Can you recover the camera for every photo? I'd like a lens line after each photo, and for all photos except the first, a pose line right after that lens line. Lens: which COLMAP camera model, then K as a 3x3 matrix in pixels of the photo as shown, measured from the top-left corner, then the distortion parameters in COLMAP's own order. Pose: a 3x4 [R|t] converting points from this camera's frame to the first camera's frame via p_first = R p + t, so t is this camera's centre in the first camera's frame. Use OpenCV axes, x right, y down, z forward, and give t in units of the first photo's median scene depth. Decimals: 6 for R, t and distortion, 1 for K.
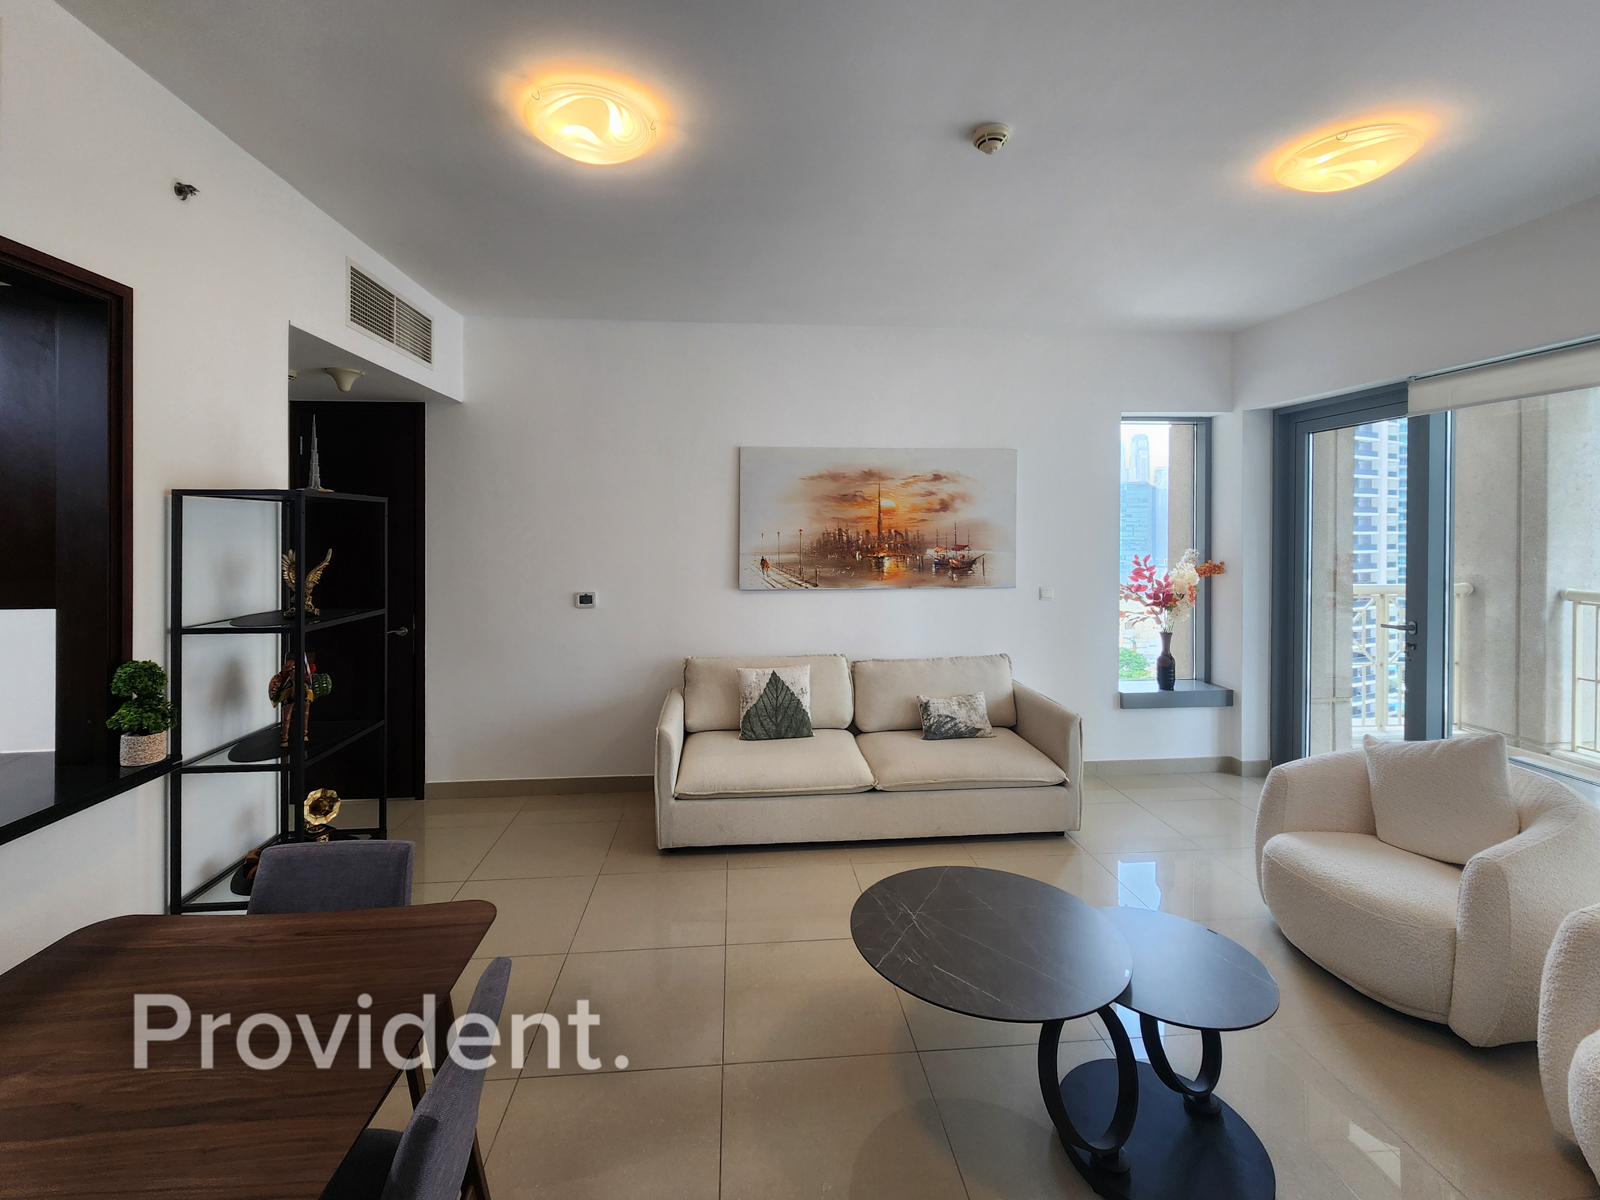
lens RADIAL K [[685.6, 0, 800.0], [0, 685.6, 600.0], [0, 0, 1]] dist [0.014860, -0.009294]
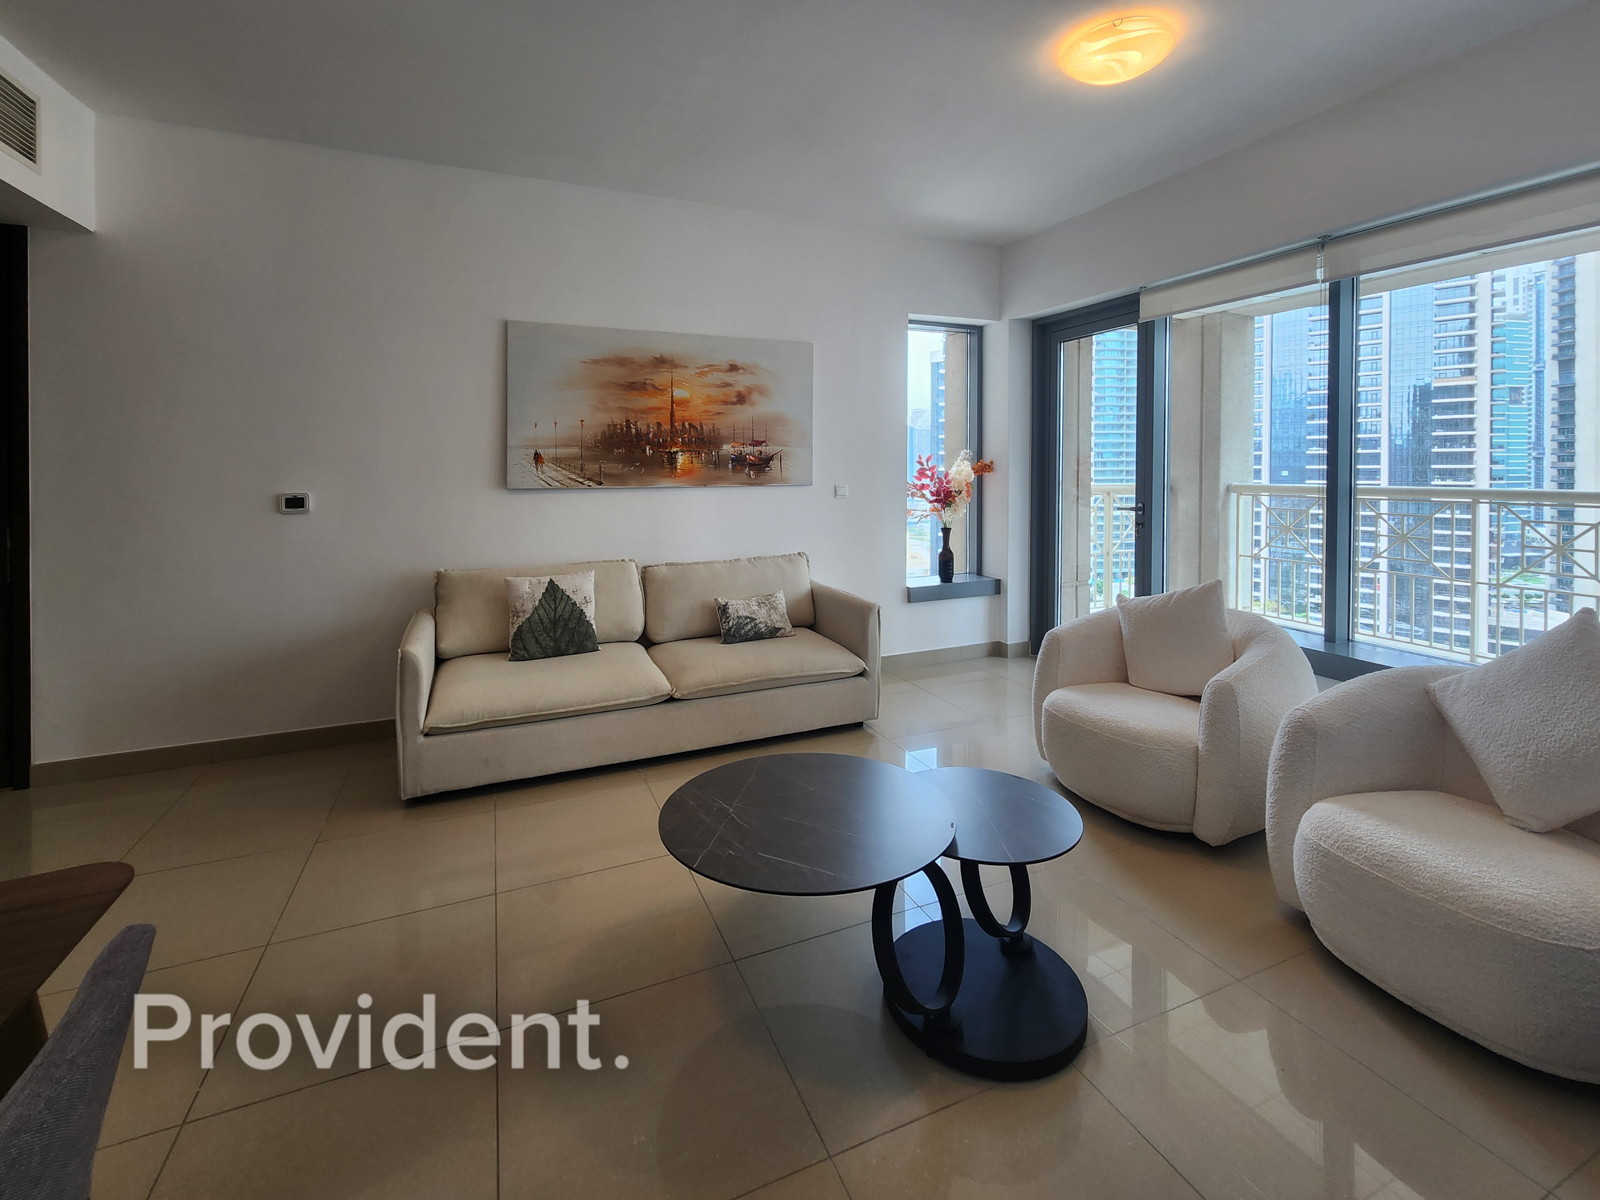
lens RADIAL K [[655.6, 0, 793.5], [0, 655.6, 571.3], [0, 0, 1]] dist [-0.000105, 0.000052]
pose [[0.941597, -0.007809, 0.336651, -0.031358], [0.011961, 0.999876, -0.010264, 0.115726], [-0.336530, 0.013691, 0.941573, 0.118042]]
